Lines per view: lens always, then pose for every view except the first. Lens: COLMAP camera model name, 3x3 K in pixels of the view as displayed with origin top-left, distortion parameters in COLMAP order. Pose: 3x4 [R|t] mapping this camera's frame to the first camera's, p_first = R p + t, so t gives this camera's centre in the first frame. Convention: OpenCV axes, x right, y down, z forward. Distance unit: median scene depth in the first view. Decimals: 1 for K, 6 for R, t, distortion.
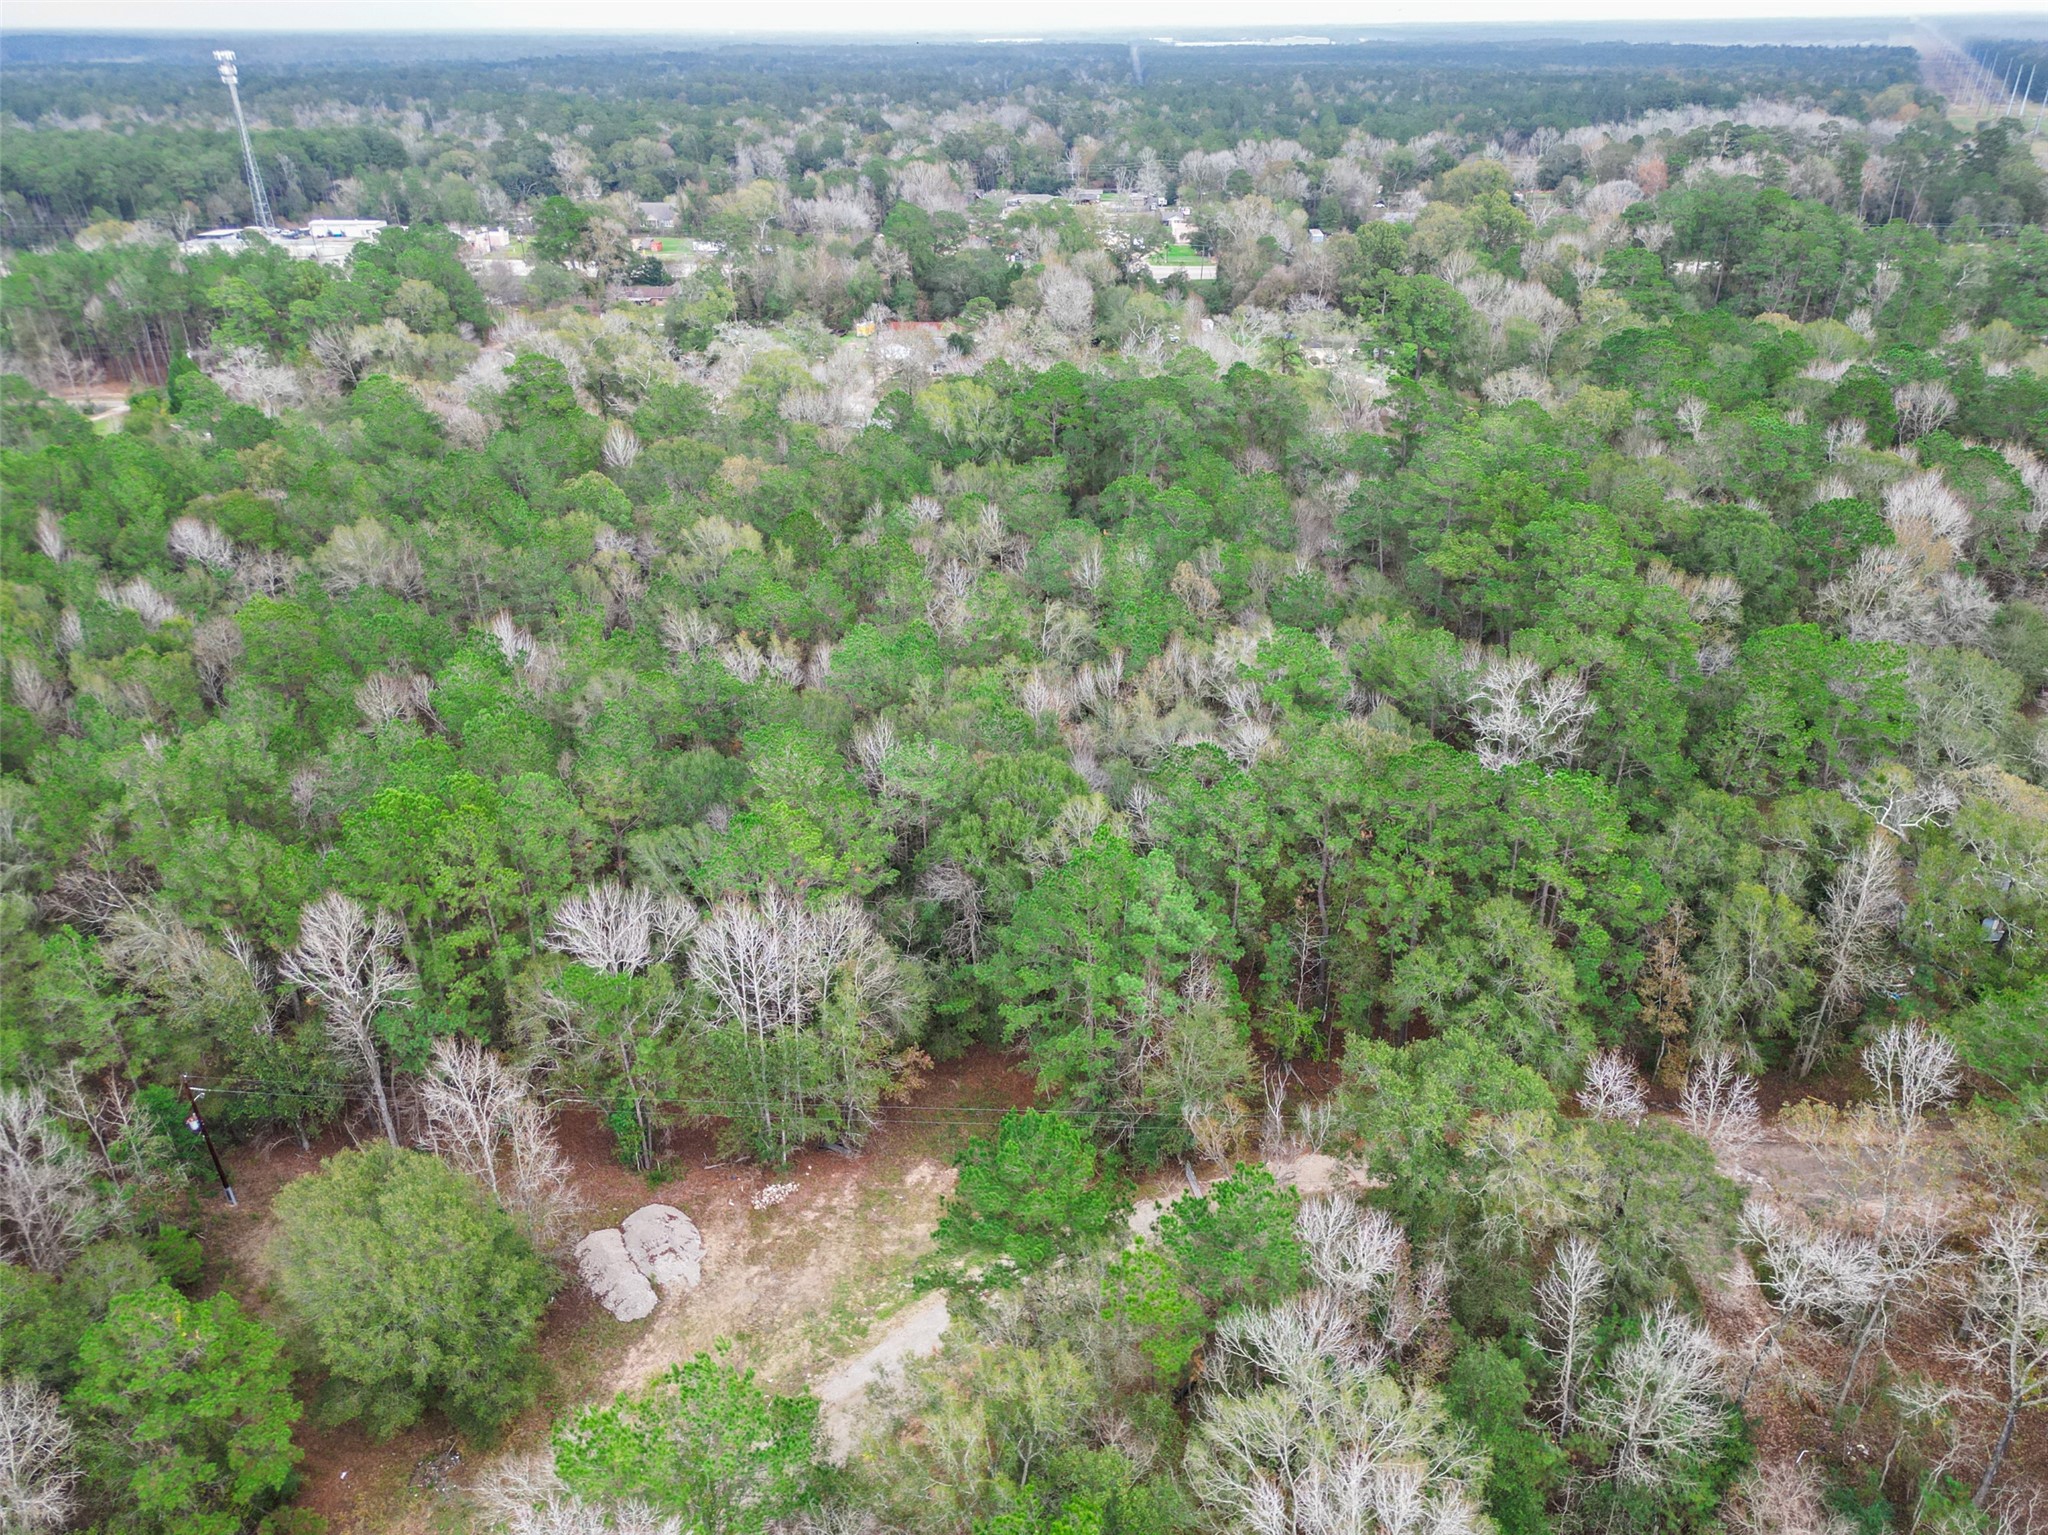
lens RADIAL K [[1411.8, 0, 1017.6], [0, 1411.8, 765.4], [0, 0, 1]] dist [0.083986, -0.076882]
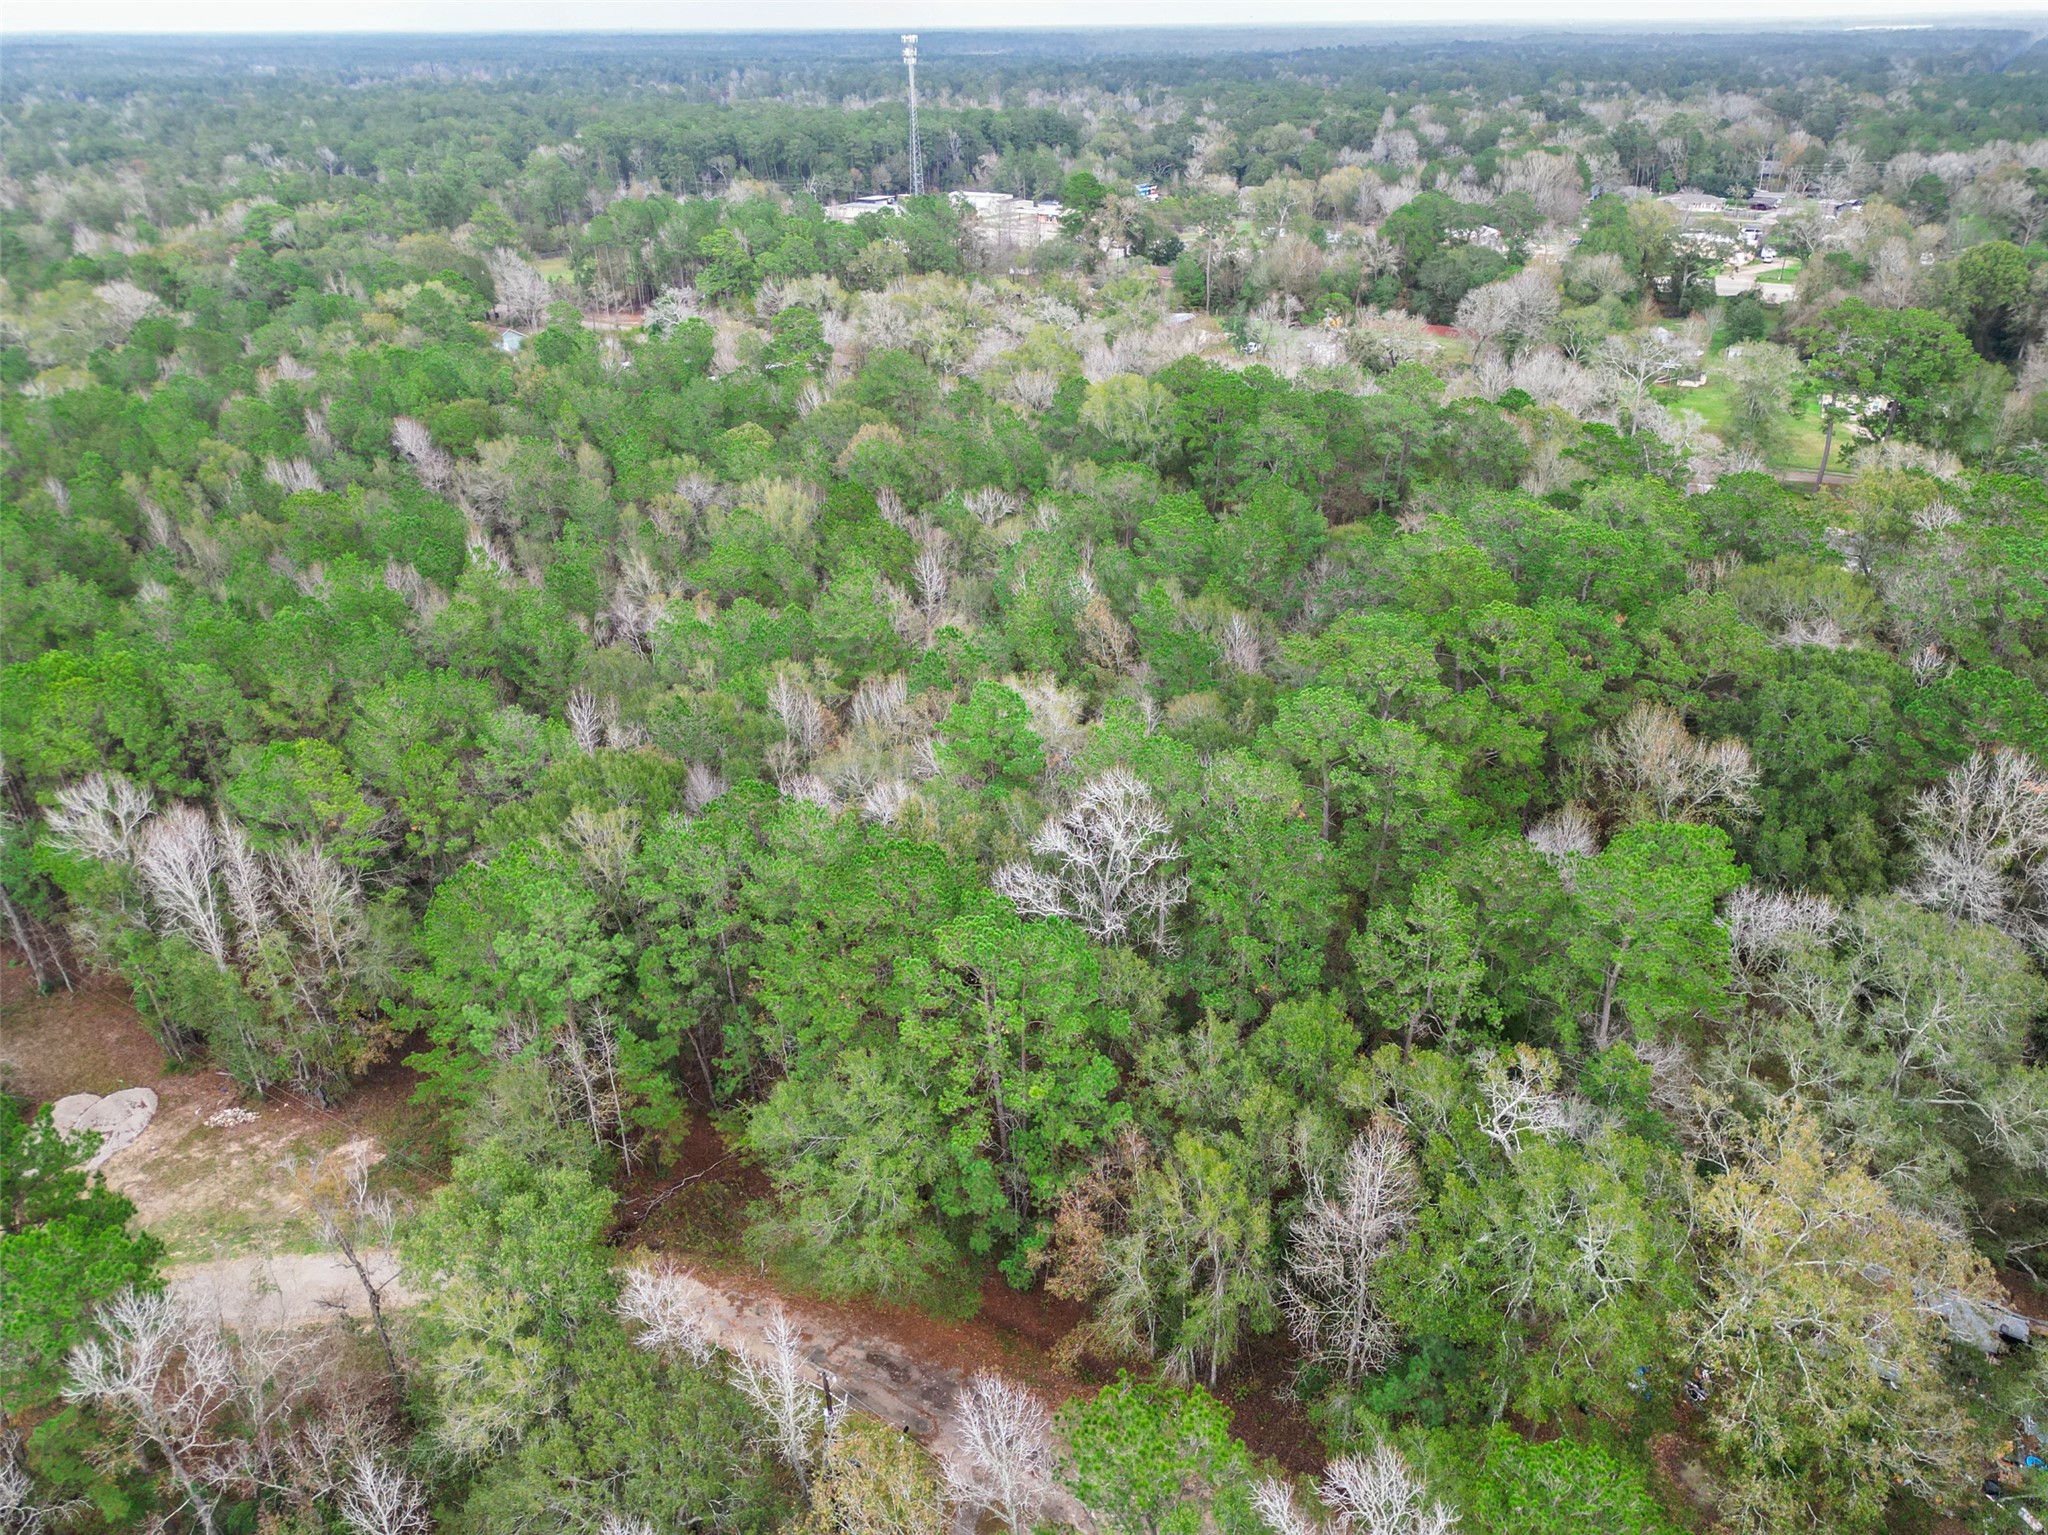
lens RADIAL K [[1411.8, 0, 1017.6], [0, 1411.8, 765.4], [0, 0, 1]] dist [0.083986, -0.076882]
pose [[0.878583, 0.220761, -0.423506, 0.171715], [-0.218766, 0.974281, 0.054023, -0.029109], [0.424540, 0.045185, 0.904281, 0.075666]]
